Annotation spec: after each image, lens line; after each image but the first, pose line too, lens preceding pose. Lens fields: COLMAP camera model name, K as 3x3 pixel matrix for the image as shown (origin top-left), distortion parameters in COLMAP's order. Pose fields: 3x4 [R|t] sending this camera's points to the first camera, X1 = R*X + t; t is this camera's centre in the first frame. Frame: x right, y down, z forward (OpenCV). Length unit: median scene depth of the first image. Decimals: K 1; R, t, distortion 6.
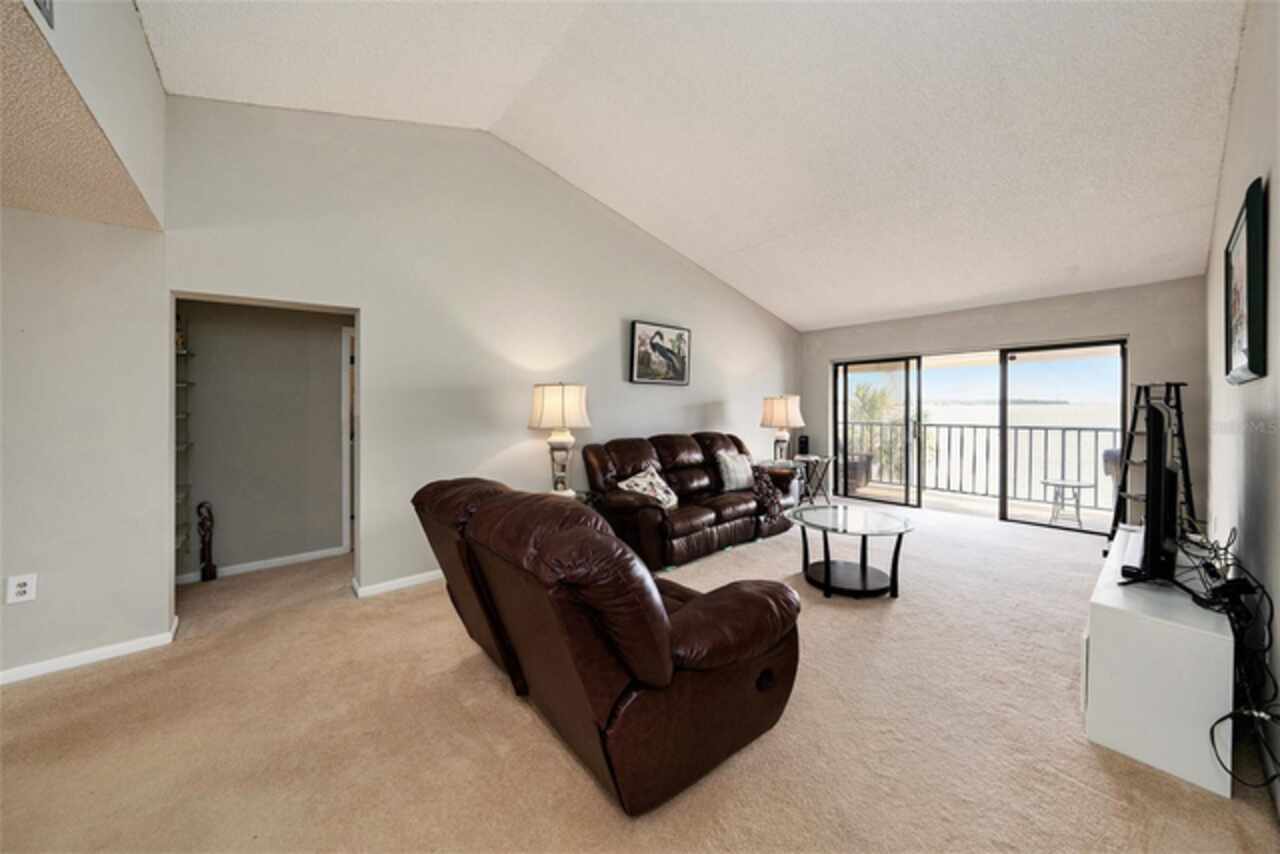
lens RADIAL K [[441.7, 0, 623.0], [0, 441.7, 411.9], [0, 0, 1]] dist [0.000142, -0.000040]
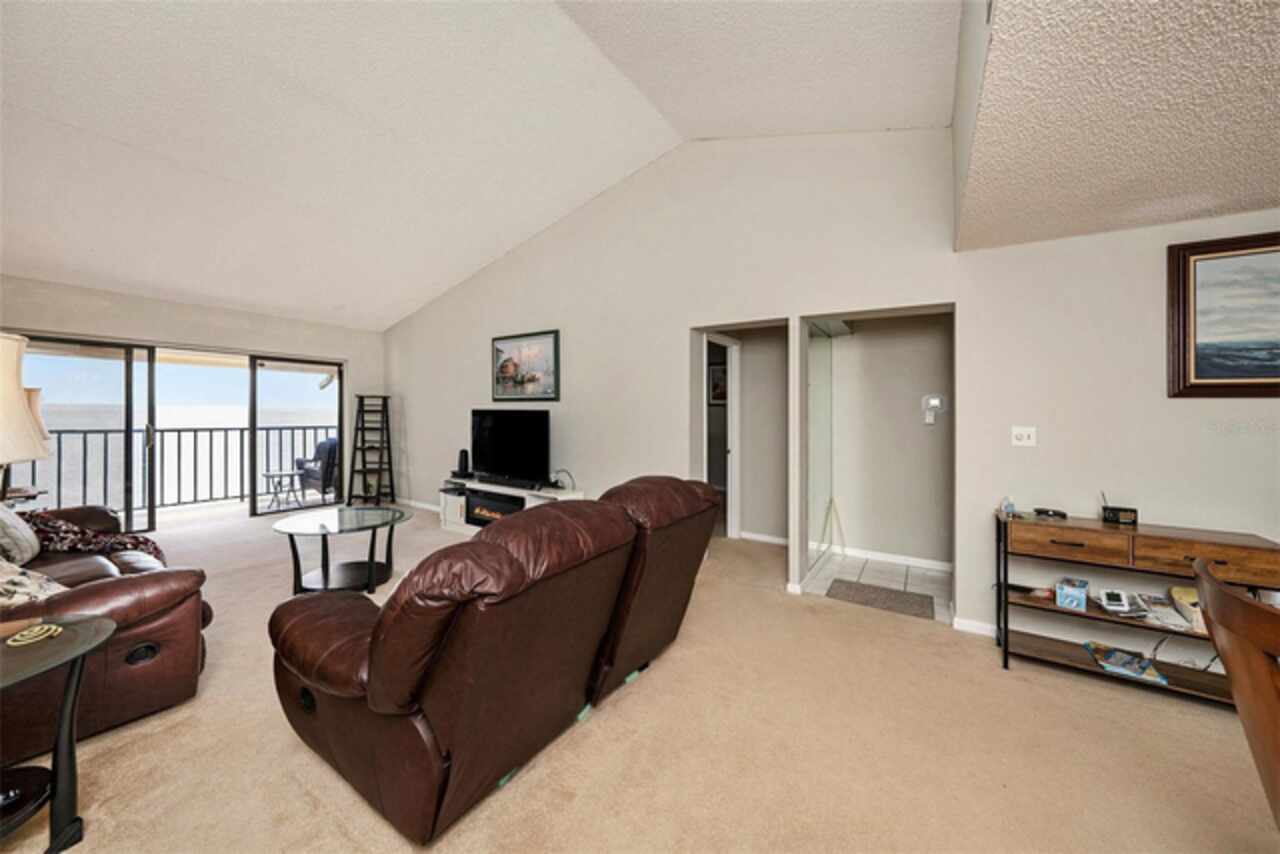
lens RADIAL K [[441.7, 0, 623.0], [0, 441.7, 411.9], [0, 0, 1]] dist [0.000142, -0.000040]
pose [[-0.315176, 0.001111, 0.949033, -0.430066], [0.000767, 0.999999, -0.000916, -0.004316], [-0.949033, 0.000439, -0.315177, 0.490889]]
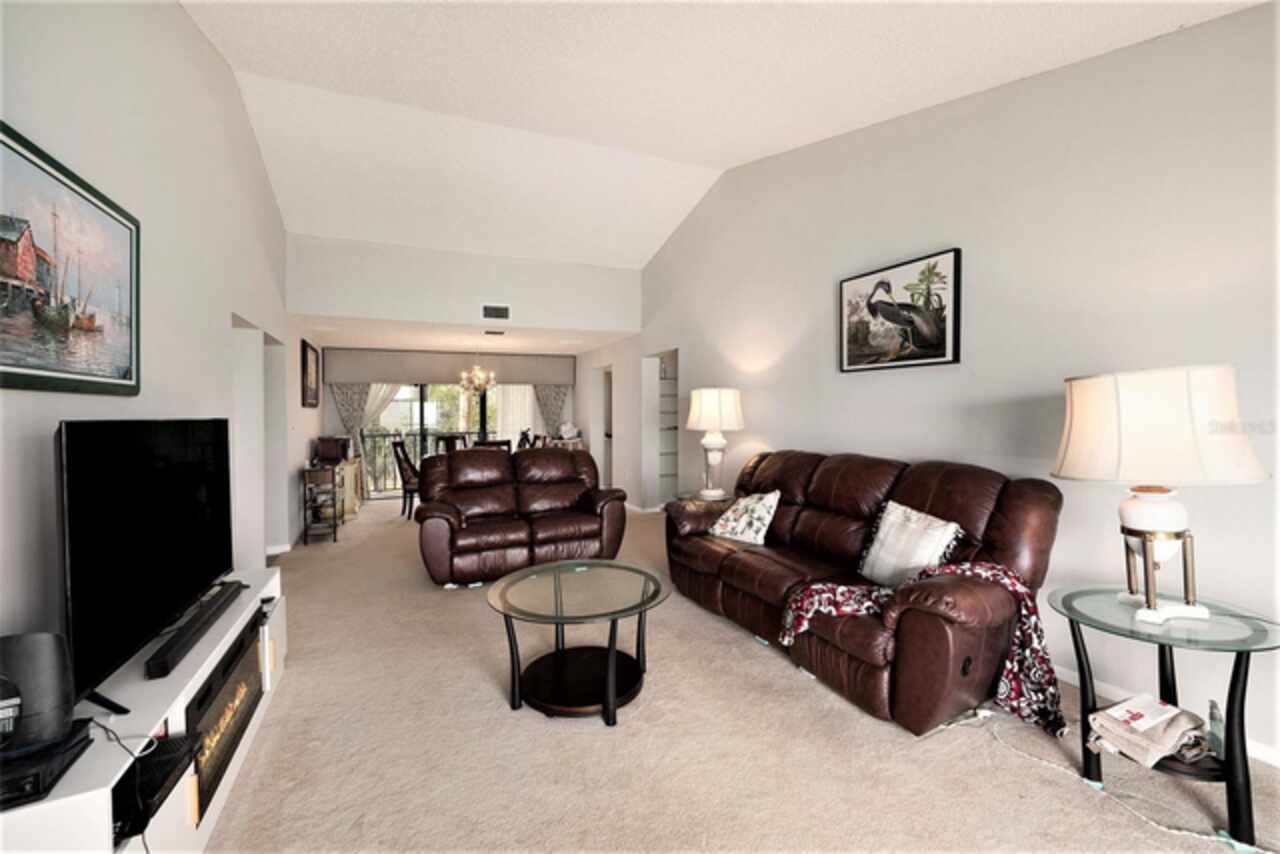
lens RADIAL K [[525.2, 0, 638.2], [0, 525.2, 411.7], [0, 0, 1]] dist [0.000113, 0.000462]
pose [[-0.244441, 0.011065, -0.969601, 0.842442], [0.007739, 0.999925, 0.009461, -0.015888], [0.969633, -0.005191, -0.244508, 0.853425]]
